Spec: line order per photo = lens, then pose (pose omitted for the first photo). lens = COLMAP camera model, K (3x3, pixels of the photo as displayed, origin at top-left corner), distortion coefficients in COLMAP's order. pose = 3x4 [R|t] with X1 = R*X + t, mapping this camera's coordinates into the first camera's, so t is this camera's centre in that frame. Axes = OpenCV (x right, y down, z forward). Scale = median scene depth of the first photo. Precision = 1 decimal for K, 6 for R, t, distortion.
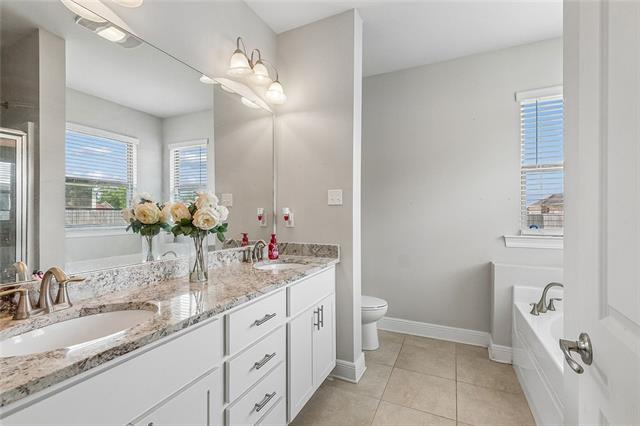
lens RADIAL K [[290.9, 0, 319.2], [0, 290.9, 211.0], [0, 0, 1]] dist [0.002316, -0.000443]
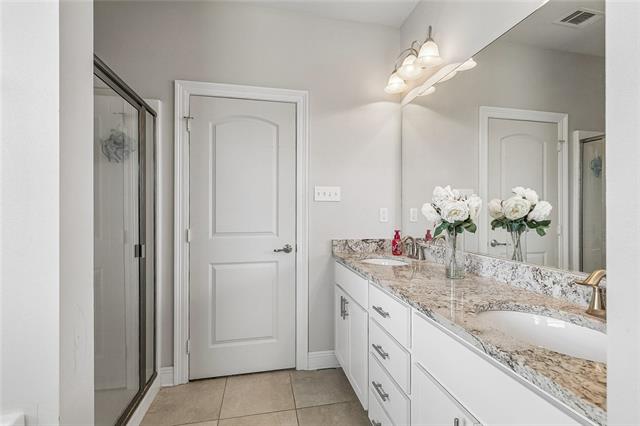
lens RADIAL K [[290.9, 0, 319.2], [0, 290.9, 211.0], [0, 0, 1]] dist [0.002316, -0.000443]
pose [[-0.804319, 0.000683, -0.594197, 0.540085], [0.003211, 0.999990, -0.003196, 0.013023], [0.594189, -0.004478, -0.804313, 1.487302]]
